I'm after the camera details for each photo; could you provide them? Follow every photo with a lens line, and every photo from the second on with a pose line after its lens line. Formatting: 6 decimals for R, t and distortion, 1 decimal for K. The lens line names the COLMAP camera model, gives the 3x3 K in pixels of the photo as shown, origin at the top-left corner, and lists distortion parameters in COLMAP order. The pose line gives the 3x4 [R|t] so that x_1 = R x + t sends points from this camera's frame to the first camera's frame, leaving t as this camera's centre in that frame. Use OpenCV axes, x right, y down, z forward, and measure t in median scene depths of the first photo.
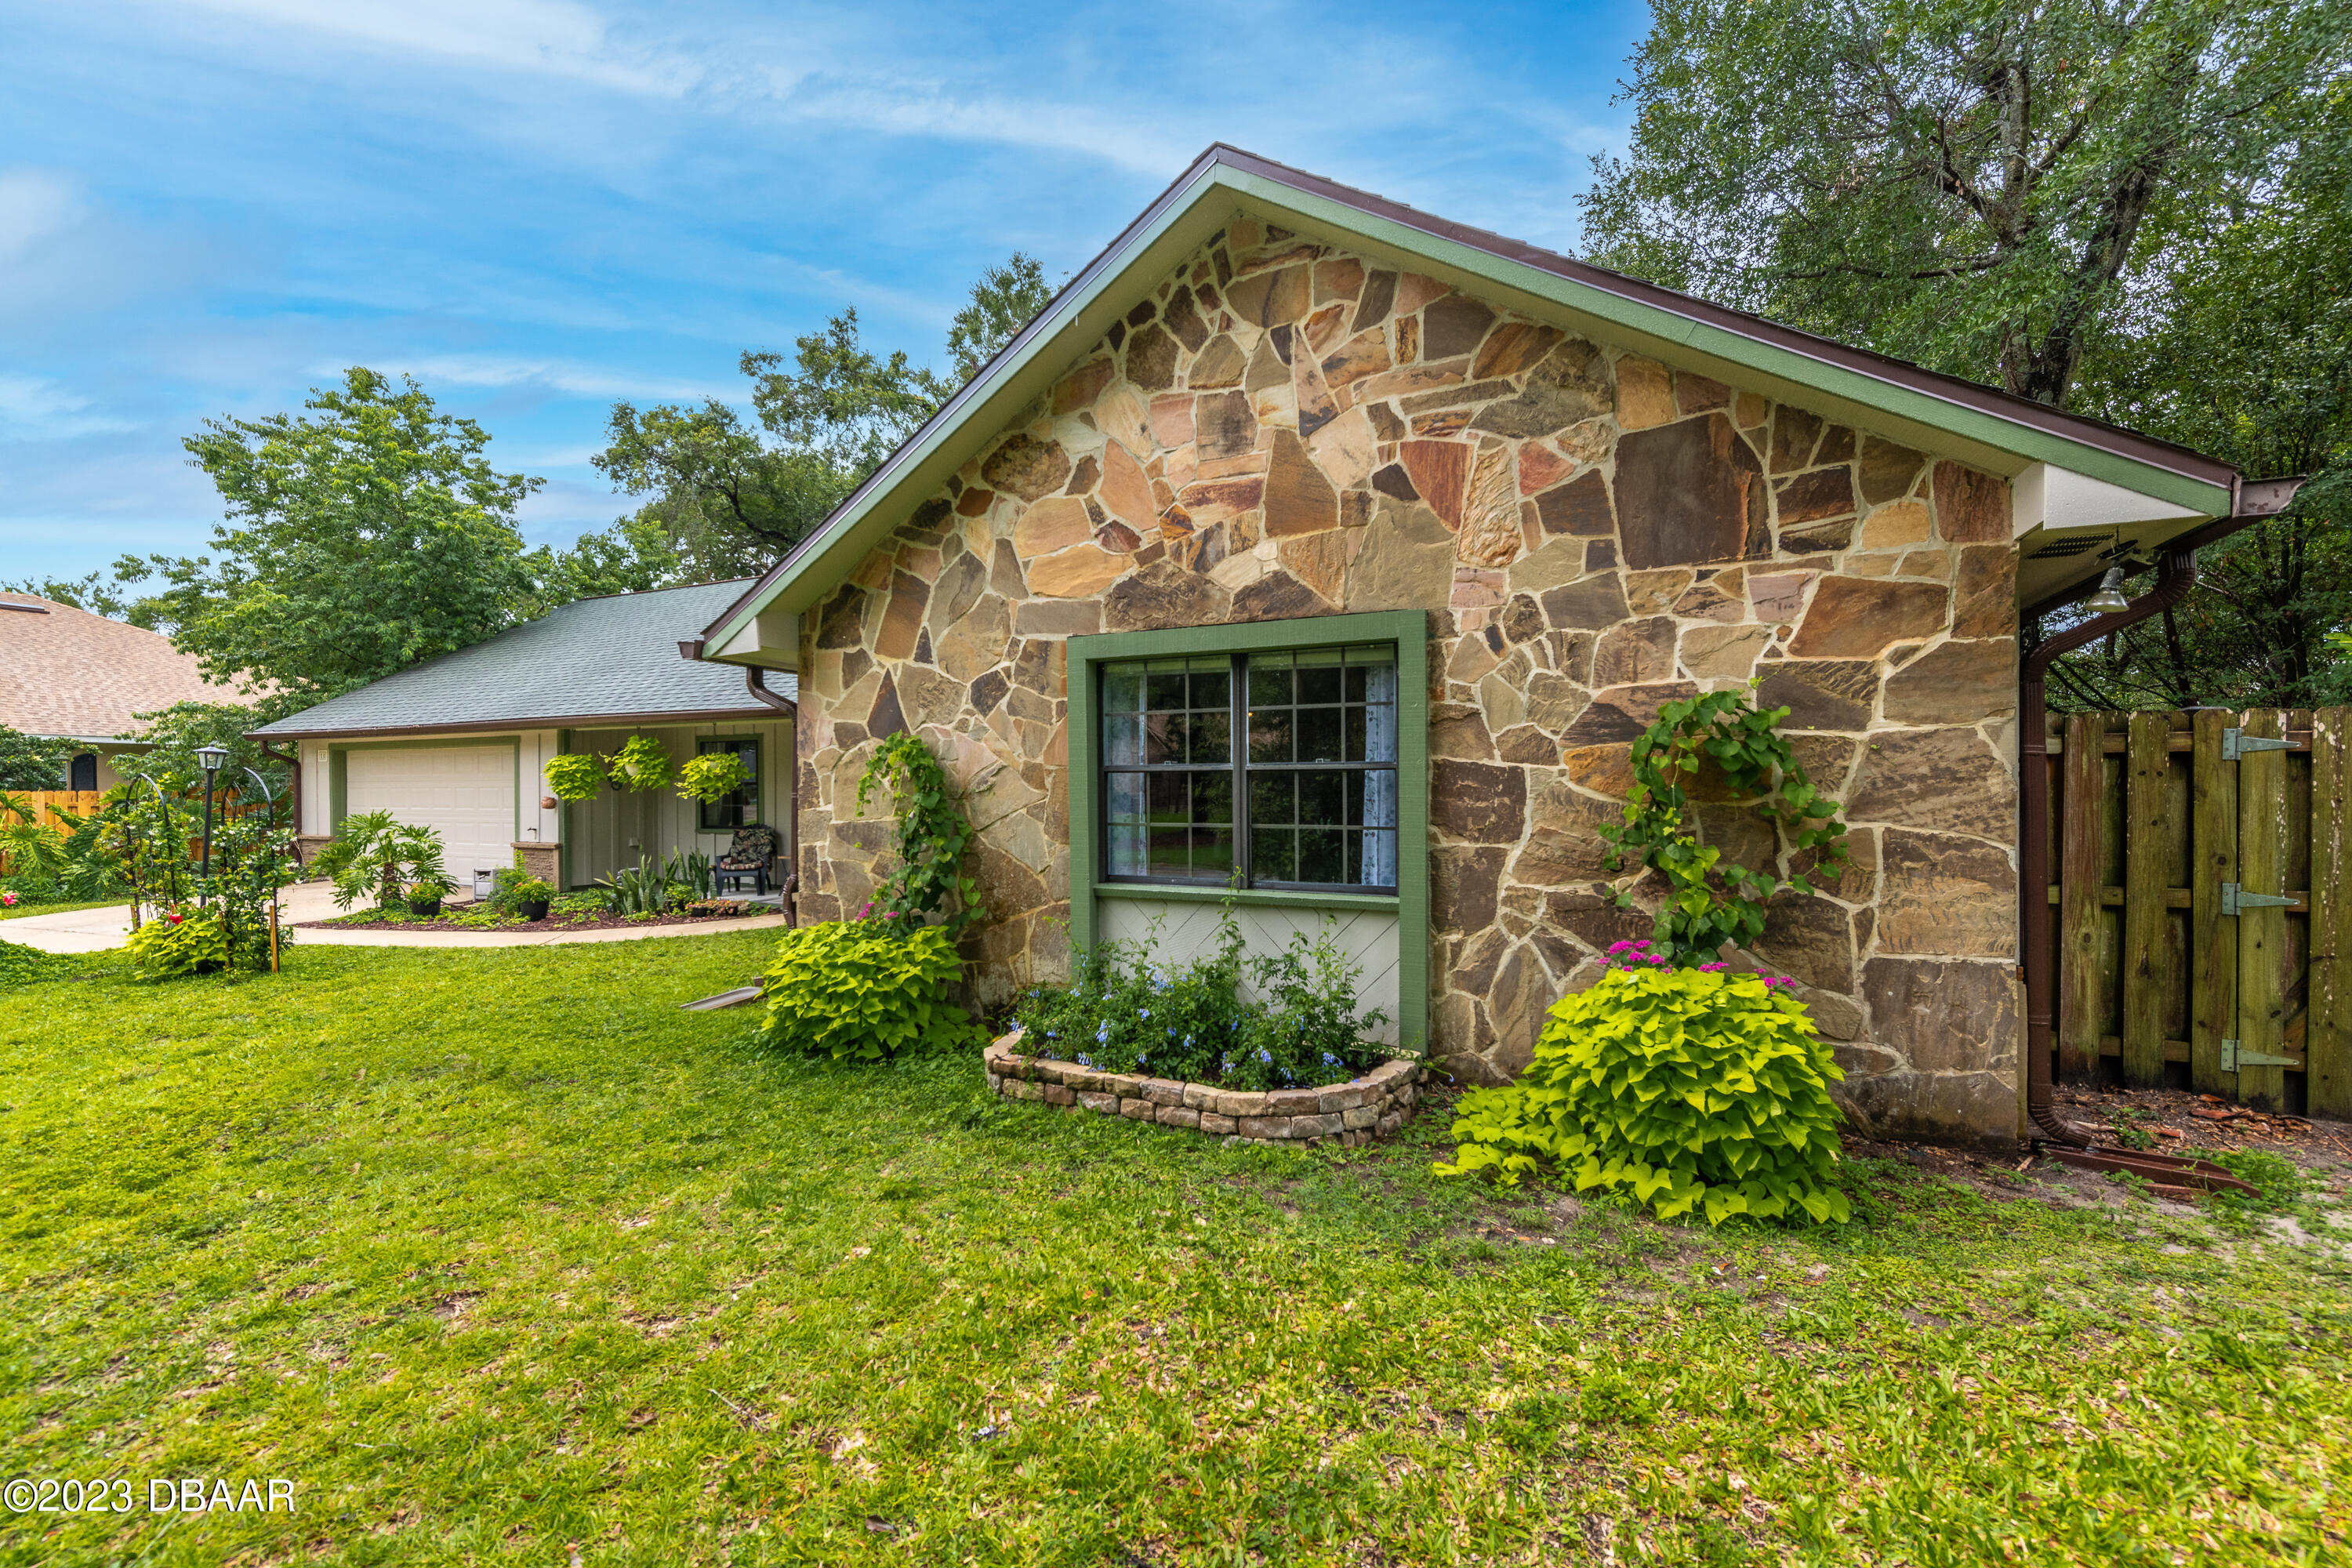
lens RADIAL K [[979.5, 0, 1179.4], [0, 979.5, 803.2], [0, 0, 1]] dist [-0.001481, -0.000055]
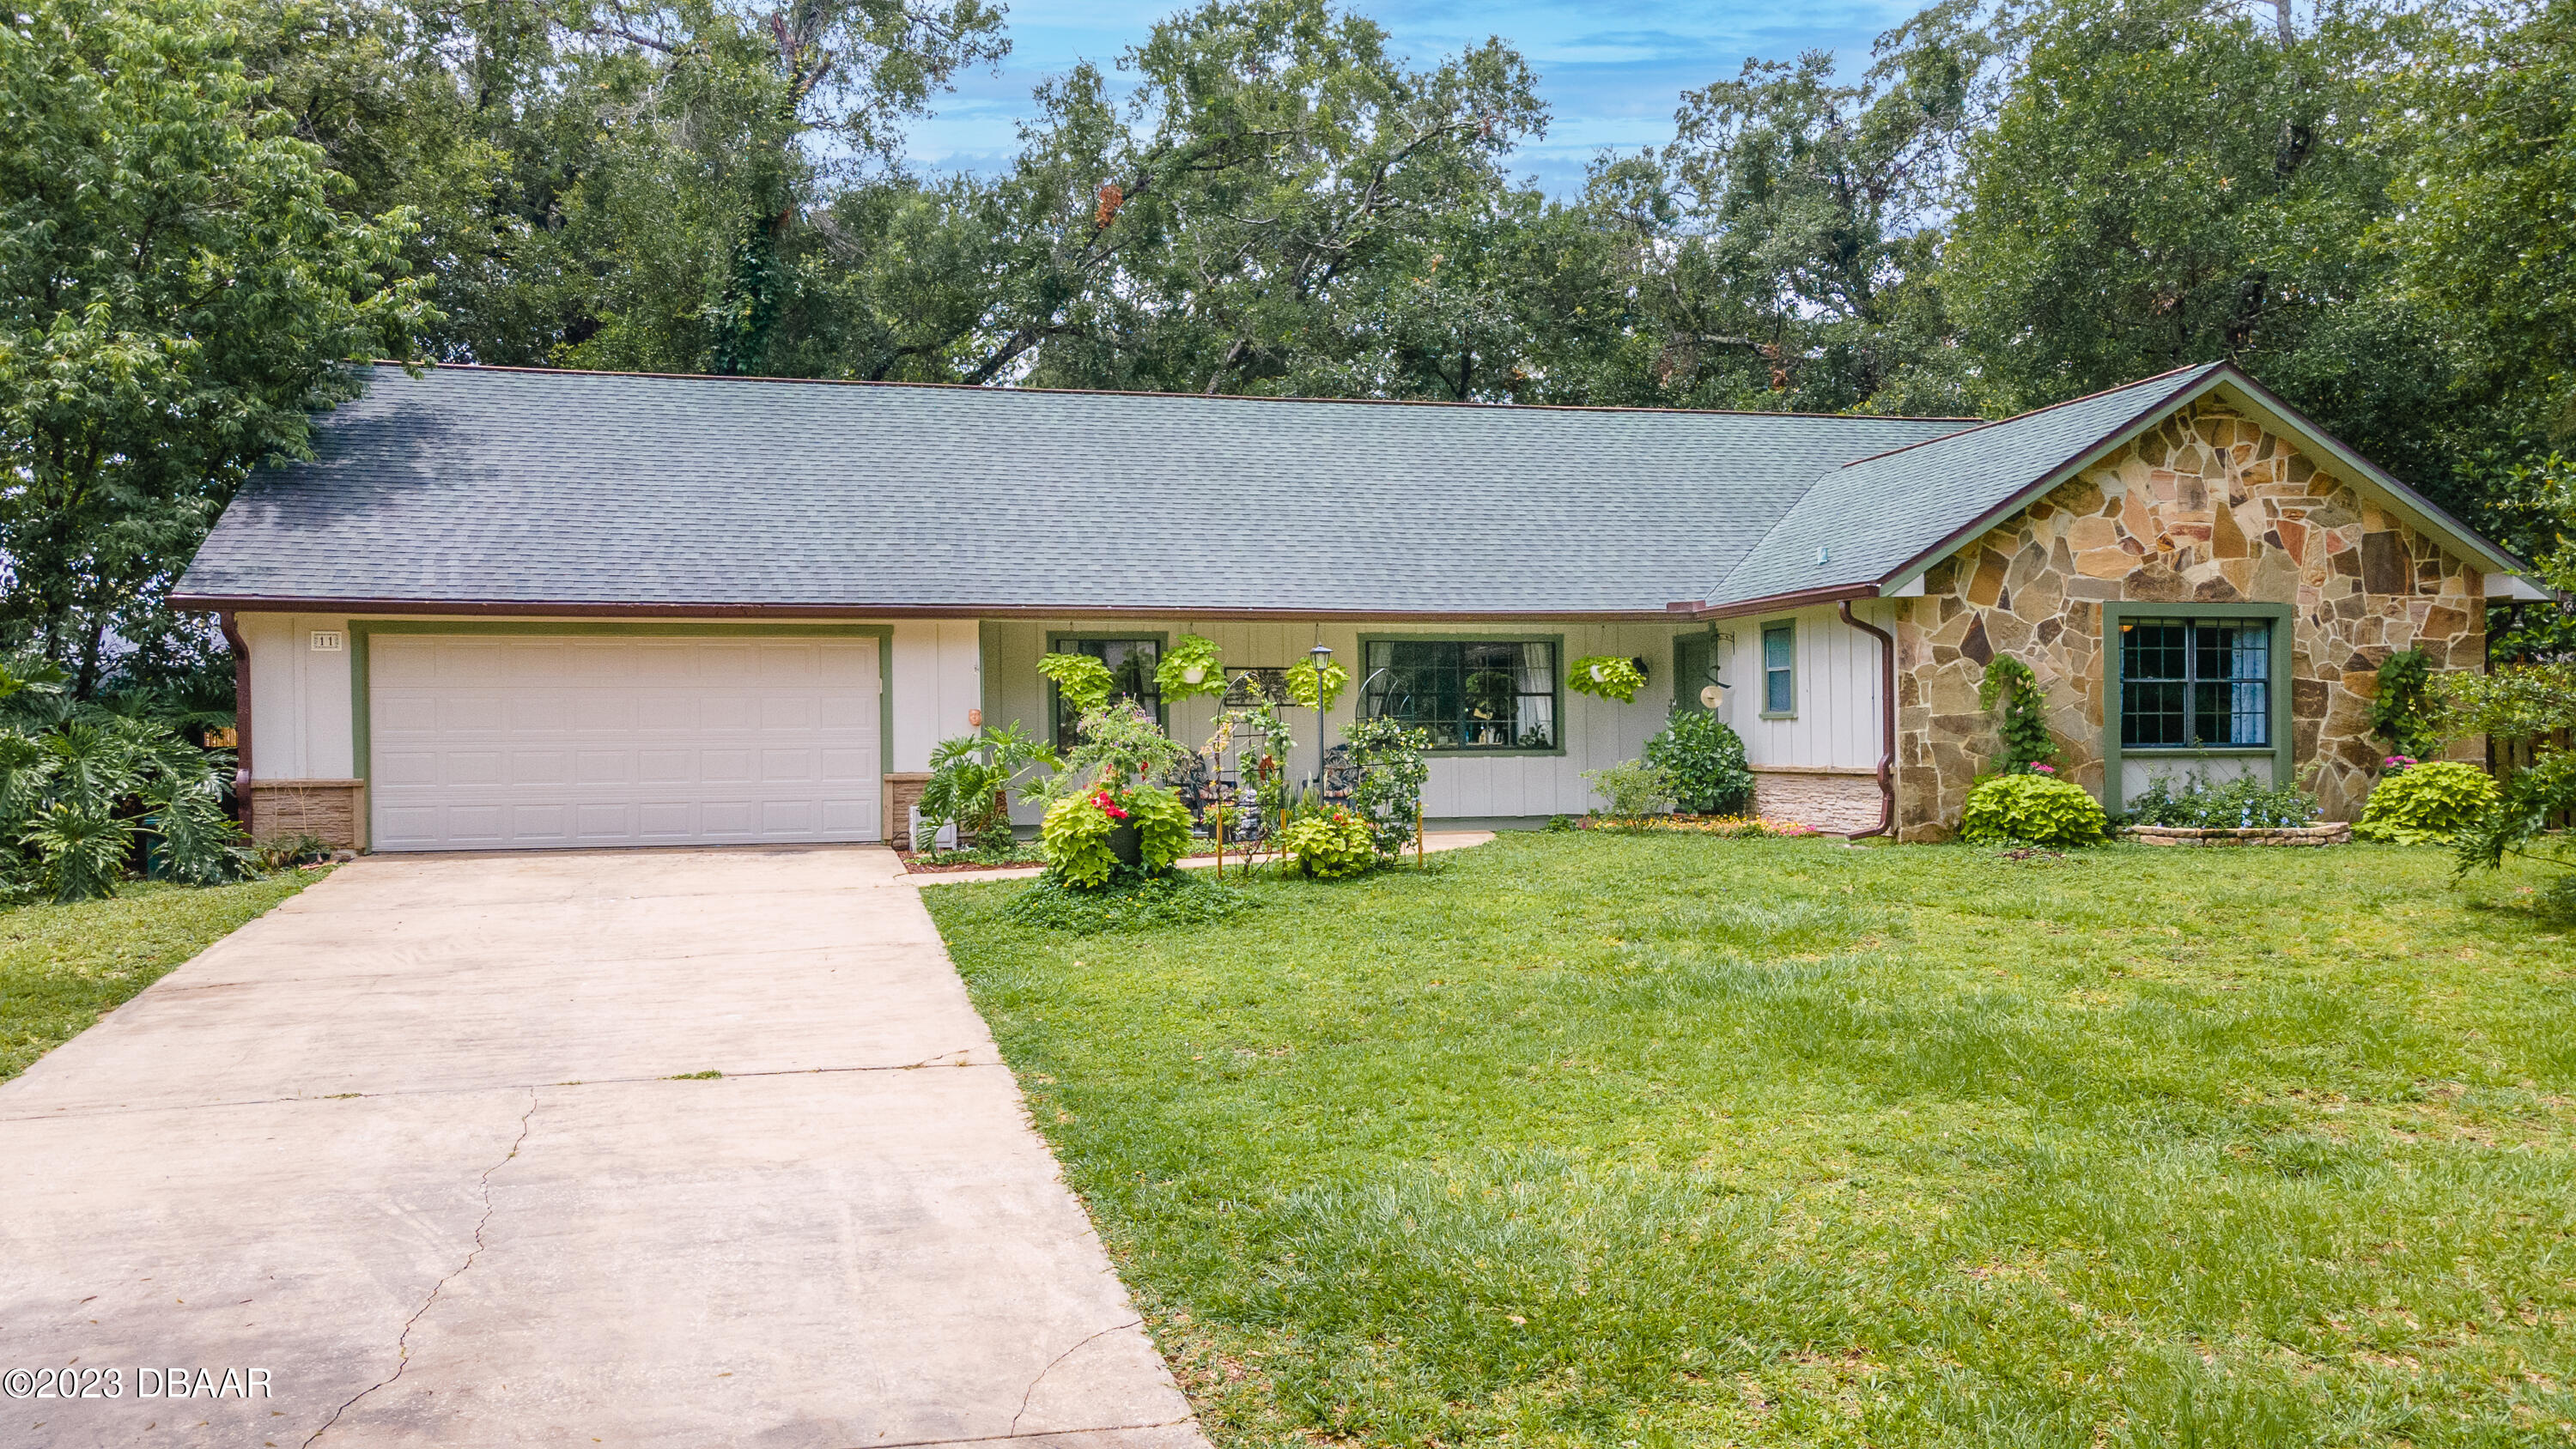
lens RADIAL K [[1952.1, 0, 1283.1], [0, 1952.1, 719.9], [0, 0, 1]] dist [0.038120, 0.008862]
pose [[0.775069, 0.005343, 0.631854, -3.676543], [0.014954, 0.999529, -0.026795, 0.112598], [-0.631700, 0.030217, 0.774624, -0.785658]]
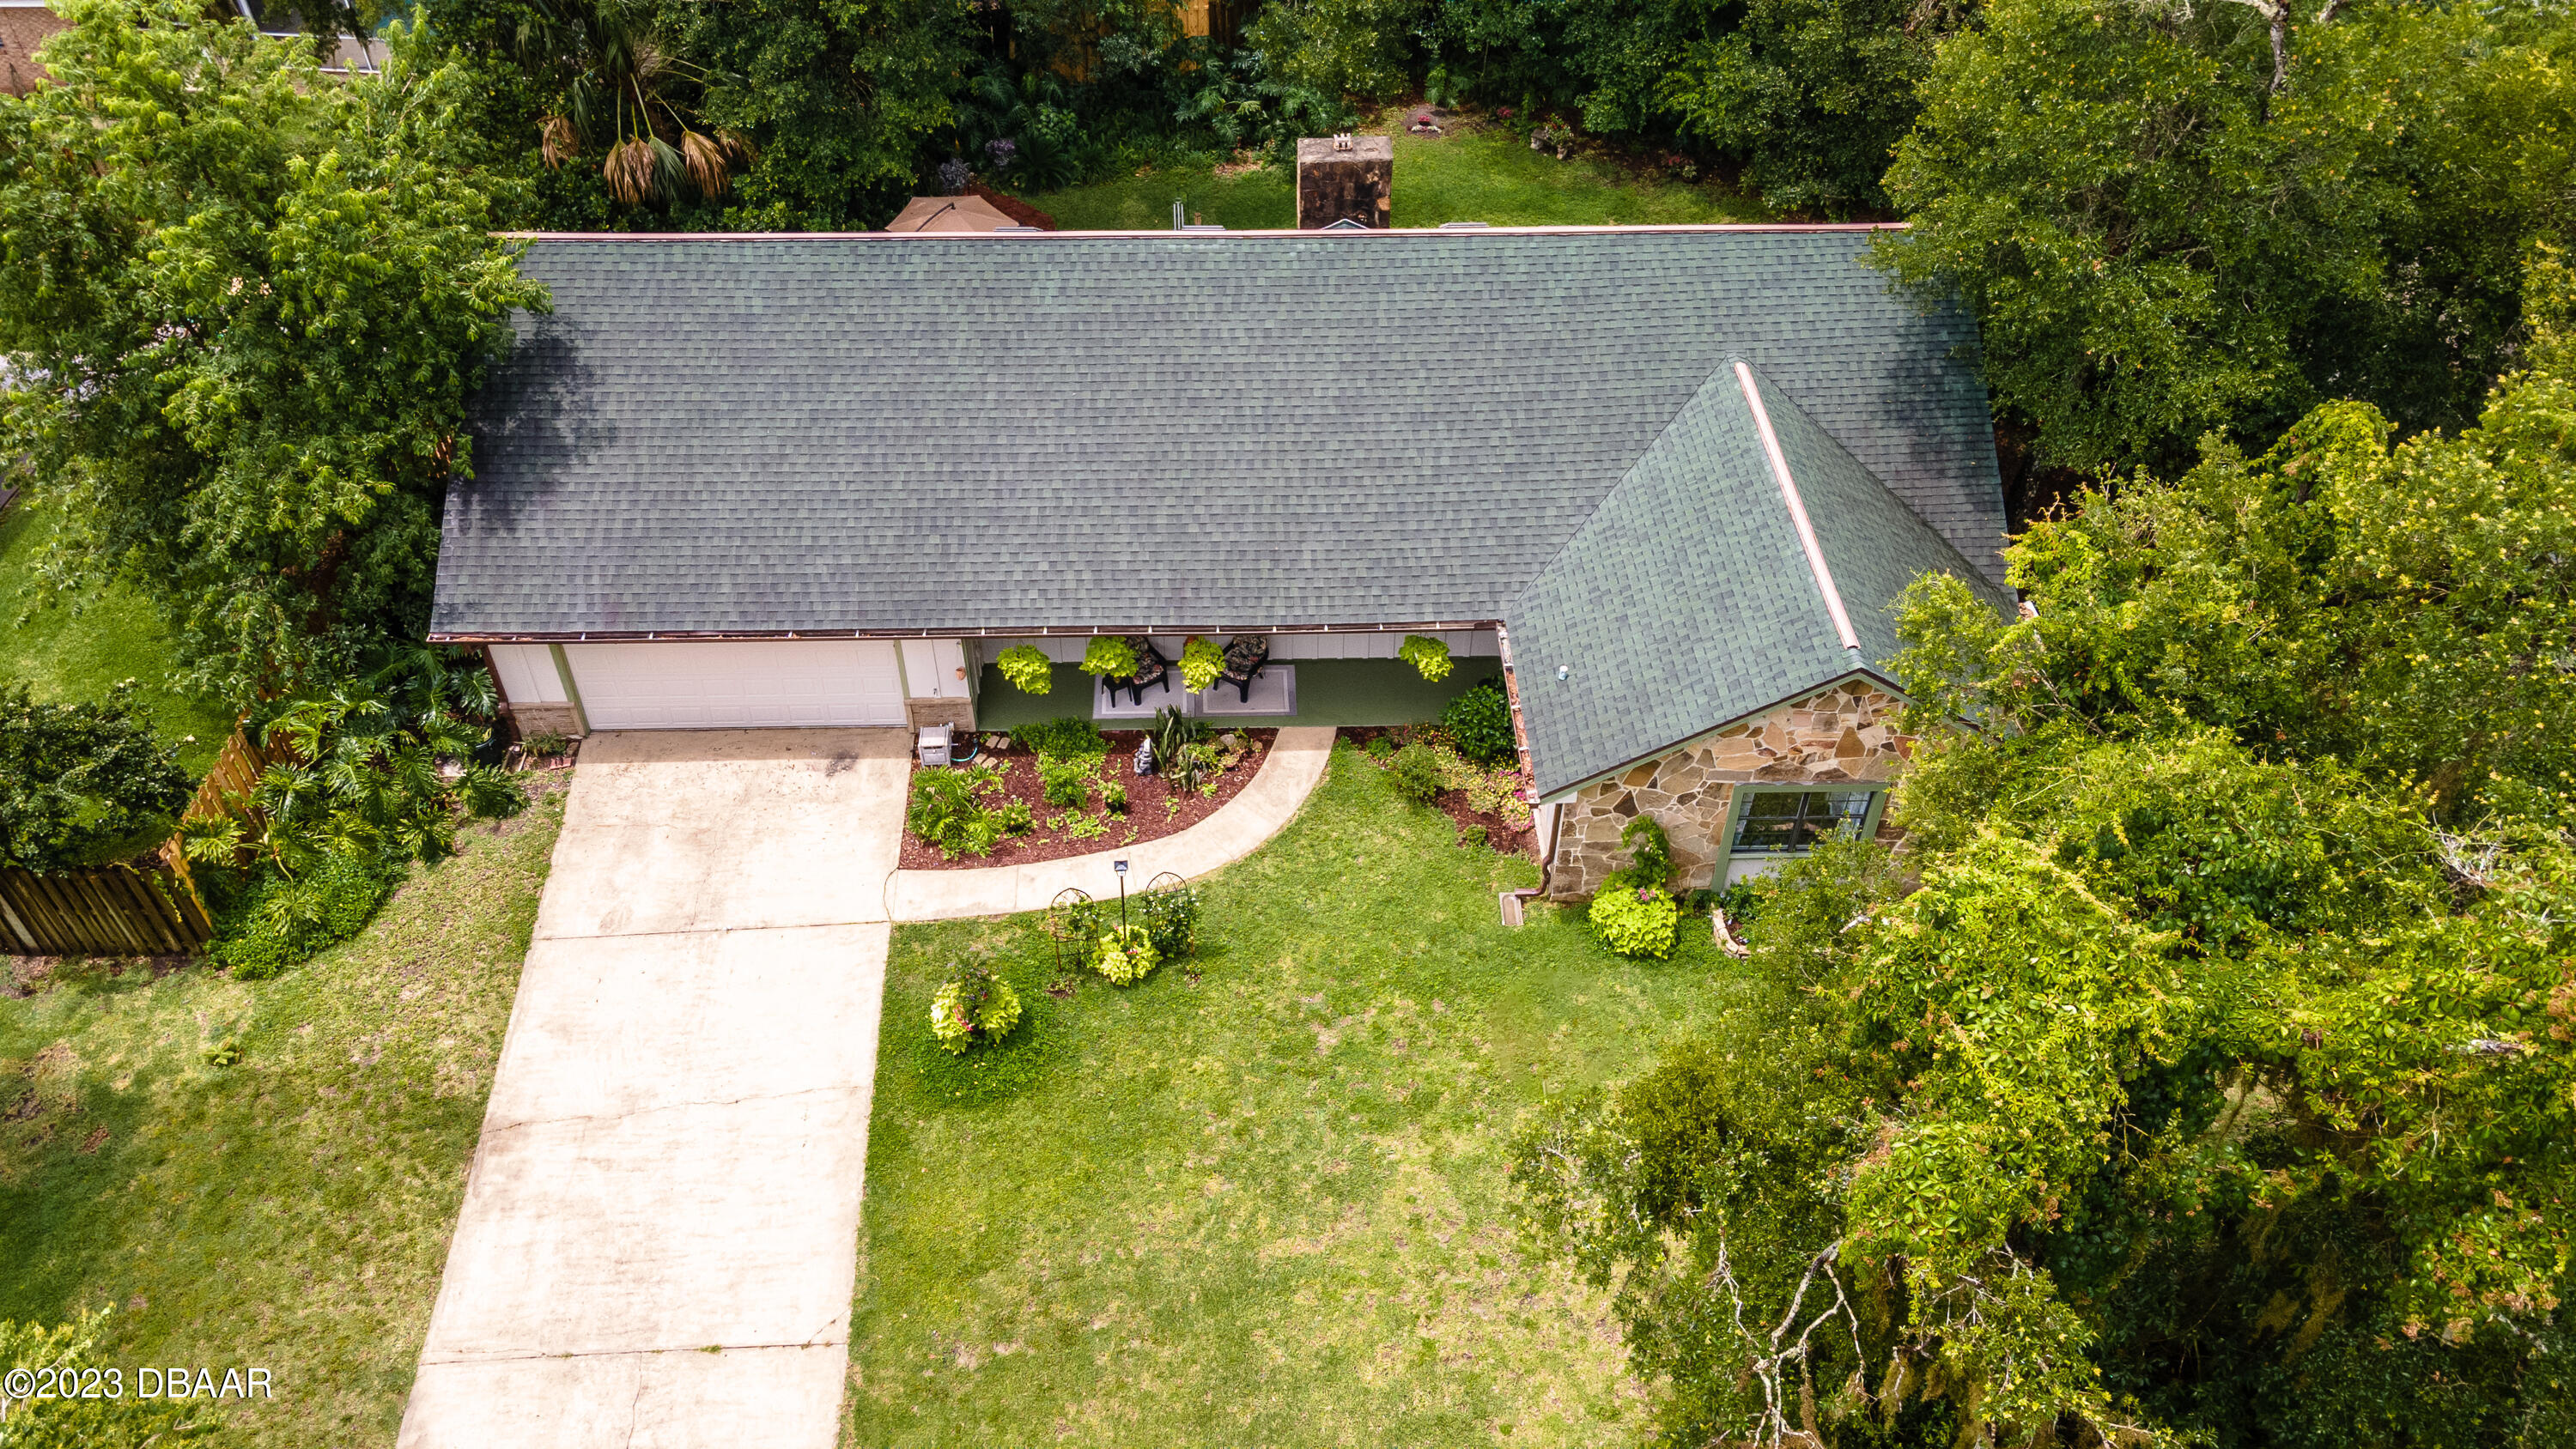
lens RADIAL K [[1952.1, 0, 1287.6], [0, 1952.1, 721.9], [0, 0, 1]] dist [0.038120, 0.008862]
pose [[0.889223, -0.299377, 0.345913, -2.828845], [-0.007353, 0.746686, 0.665136, -3.628570], [-0.457415, -0.593998, 0.661769, -1.590640]]
